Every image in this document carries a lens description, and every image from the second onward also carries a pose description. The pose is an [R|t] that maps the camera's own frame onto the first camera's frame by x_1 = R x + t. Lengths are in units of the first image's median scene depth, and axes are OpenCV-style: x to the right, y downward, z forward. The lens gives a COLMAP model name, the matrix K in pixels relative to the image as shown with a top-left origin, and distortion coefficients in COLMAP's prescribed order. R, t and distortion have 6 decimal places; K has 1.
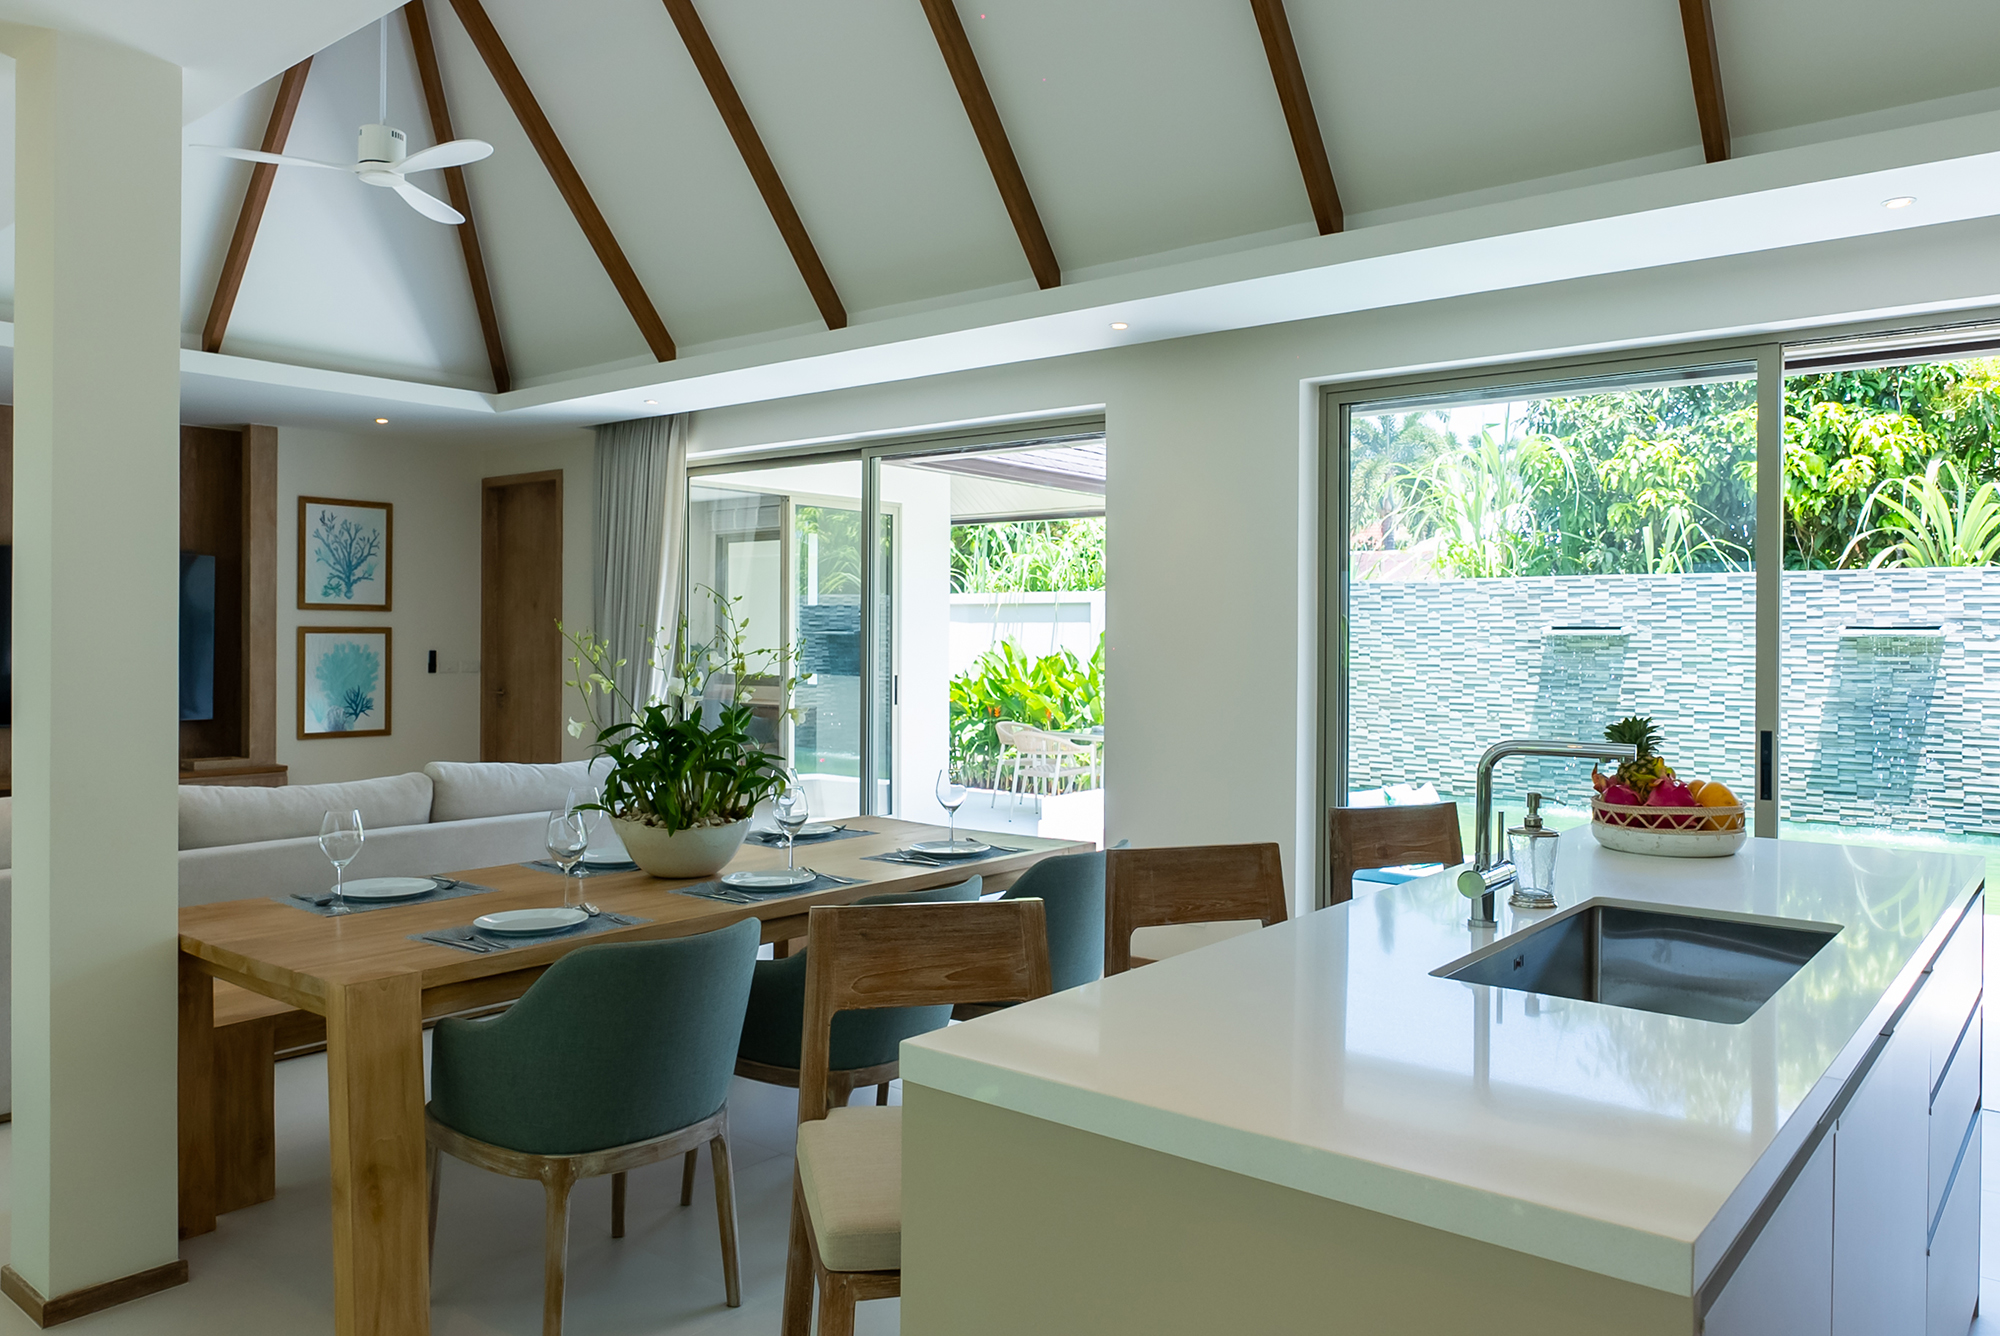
lens RADIAL K [[1424.3, 0, 990.7], [0, 1424.3, 635.5], [0, 0, 1]] dist [-0.003207, 0.015845]
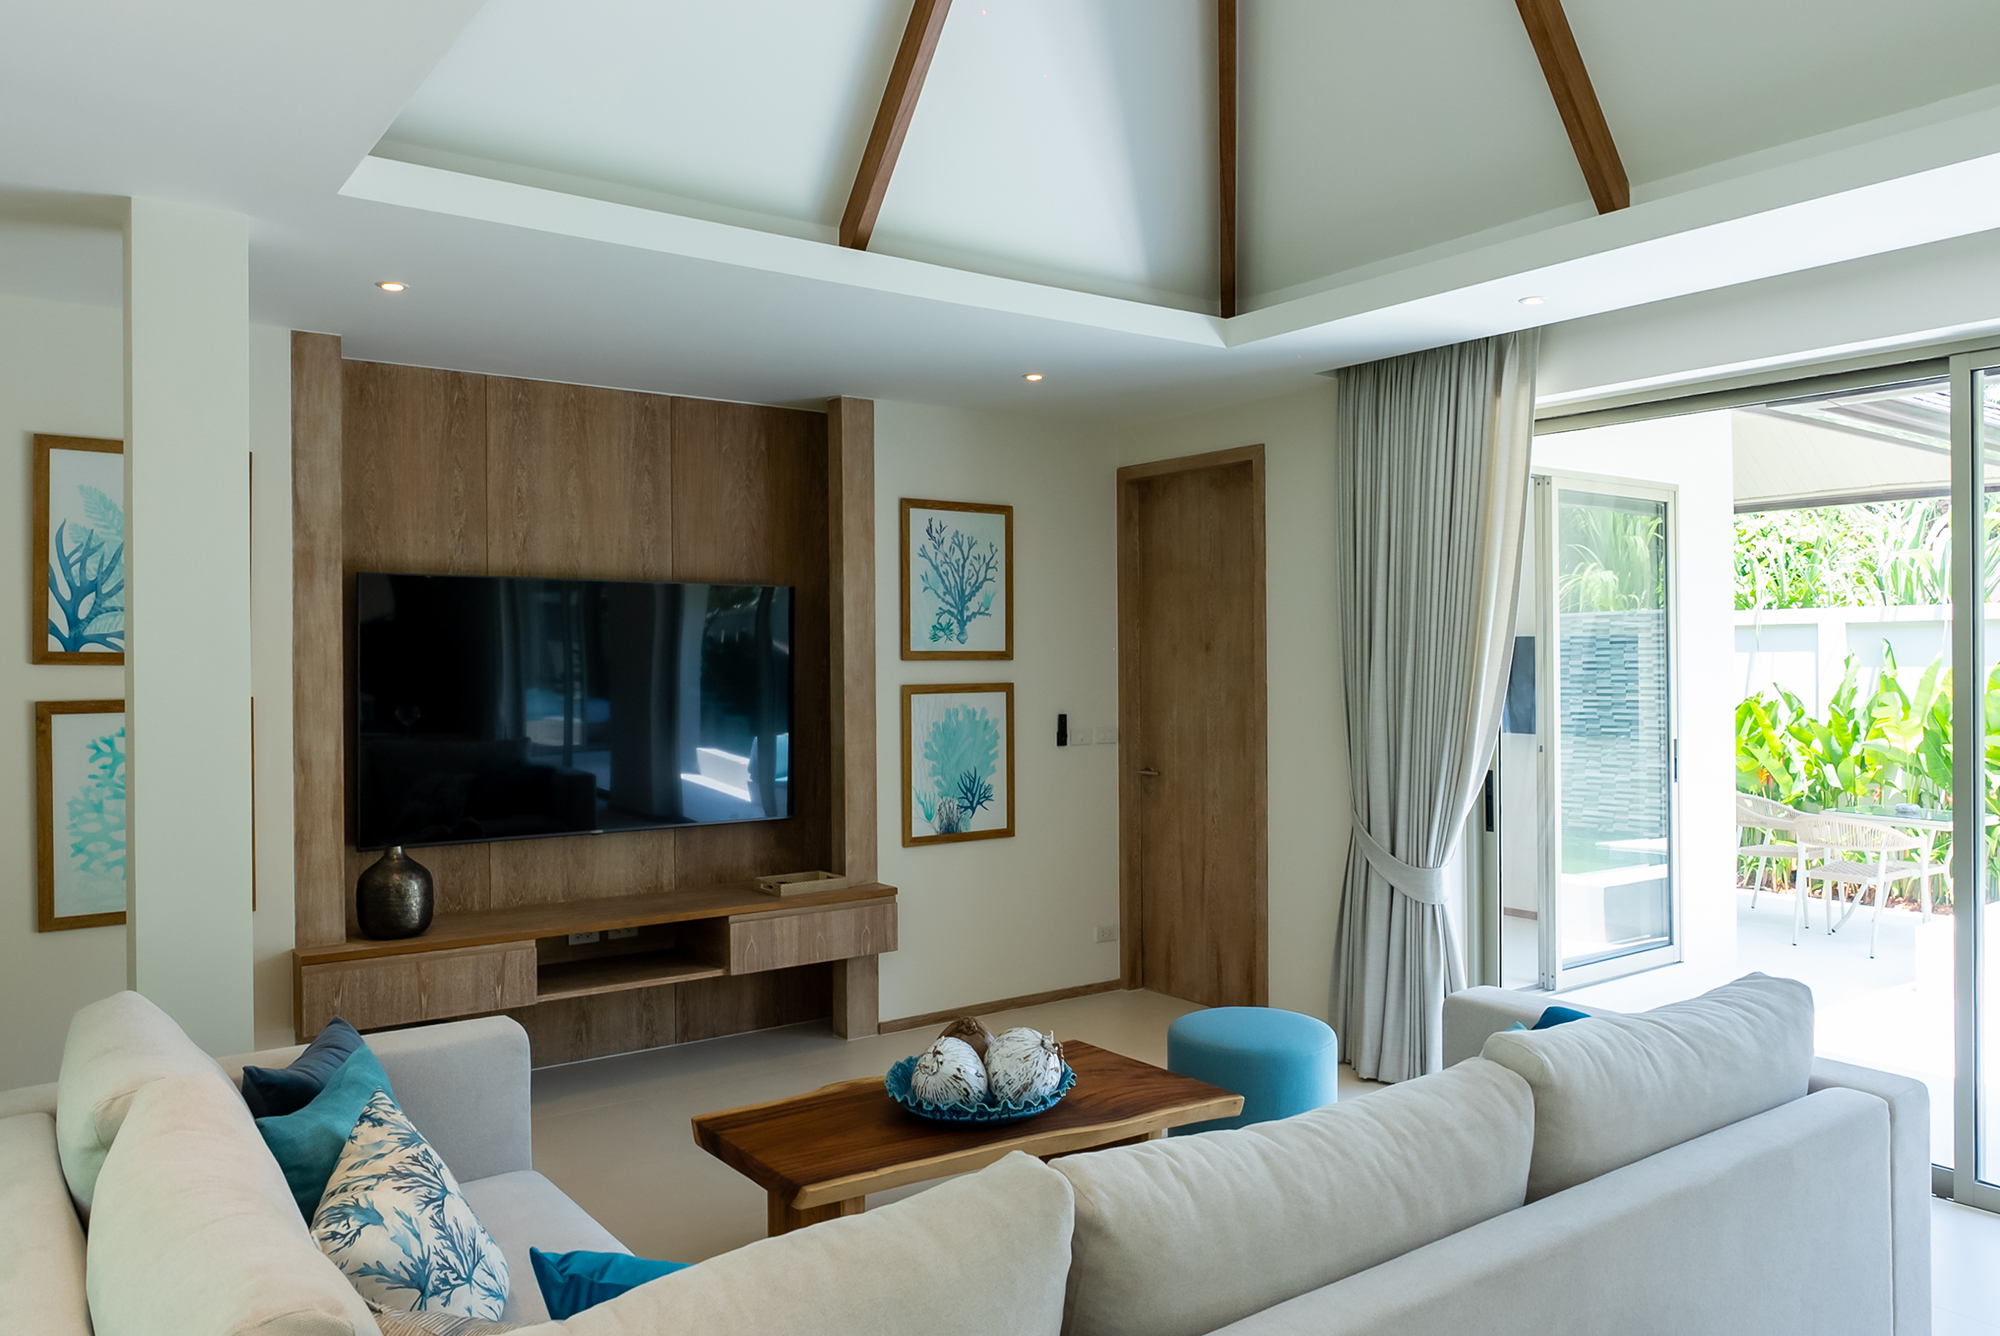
lens RADIAL K [[1424.3, 0, 1000.3], [0, 1424.3, 668.8], [0, 0, 1]] dist [-0.003207, 0.015845]
pose [[0.971659, -0.013169, -0.236018, -0.269615], [0.014615, 0.999884, 0.004377, -0.016284], [0.235933, -0.007702, 0.971739, 0.326658]]
